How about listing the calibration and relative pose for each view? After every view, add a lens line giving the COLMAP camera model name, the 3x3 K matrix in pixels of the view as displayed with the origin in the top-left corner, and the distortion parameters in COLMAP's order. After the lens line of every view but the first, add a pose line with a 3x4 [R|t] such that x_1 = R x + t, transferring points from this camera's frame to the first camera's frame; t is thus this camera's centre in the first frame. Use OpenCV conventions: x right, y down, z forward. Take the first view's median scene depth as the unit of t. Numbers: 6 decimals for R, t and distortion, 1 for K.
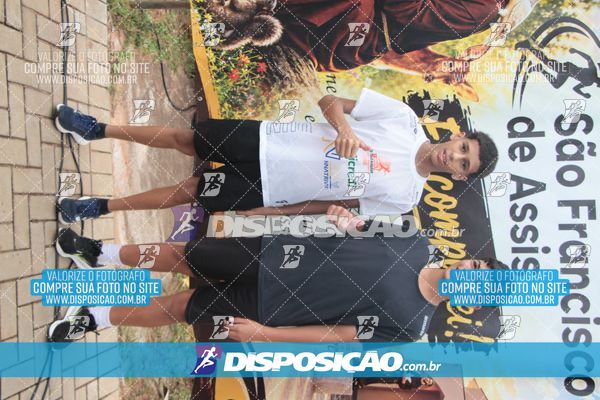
lens RADIAL K [[832.5, 0, 252.6], [0, 832.5, 198.9], [0, 0, 1]] dist [0.008814, 0.028757]
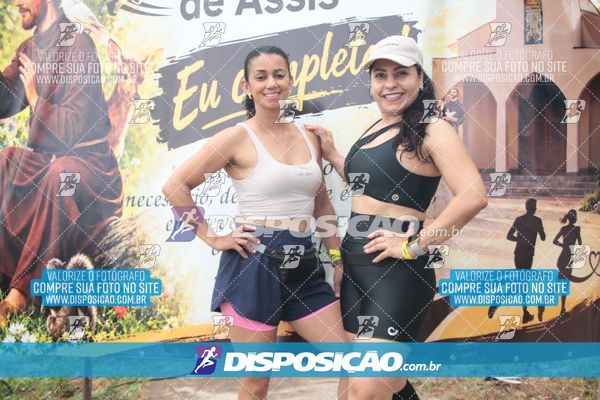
lens RADIAL K [[956.4, 0, 280.5], [0, 956.4, 190.2], [0, 0, 1]] dist [0.414751, 0.033701]
pose [[-0.018591, -0.994284, 0.105136, -0.014124], [0.999456, -0.015617, 0.029044, -0.013644], [-0.027236, 0.105619, 0.994034, -0.106145]]
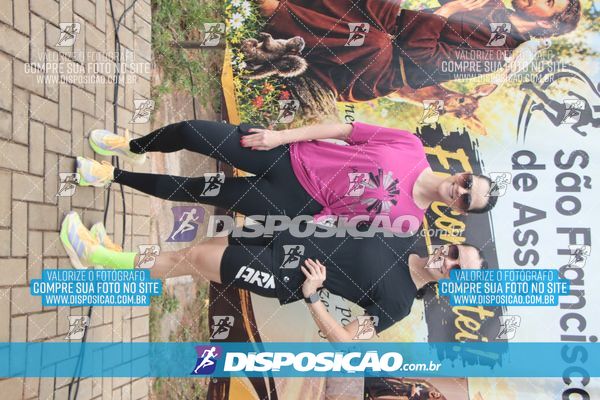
lens RADIAL K [[799.0, 0, 300.0], [0, 799.0, 200.0], [0, 0, 1]] dist [0.152174, 0.015472]
pose [[0.999202, 0.017826, 0.035736, -0.007480], [-0.017031, 0.999603, -0.022445, -0.003284], [-0.036122, 0.021819, 0.999109, -0.038977]]
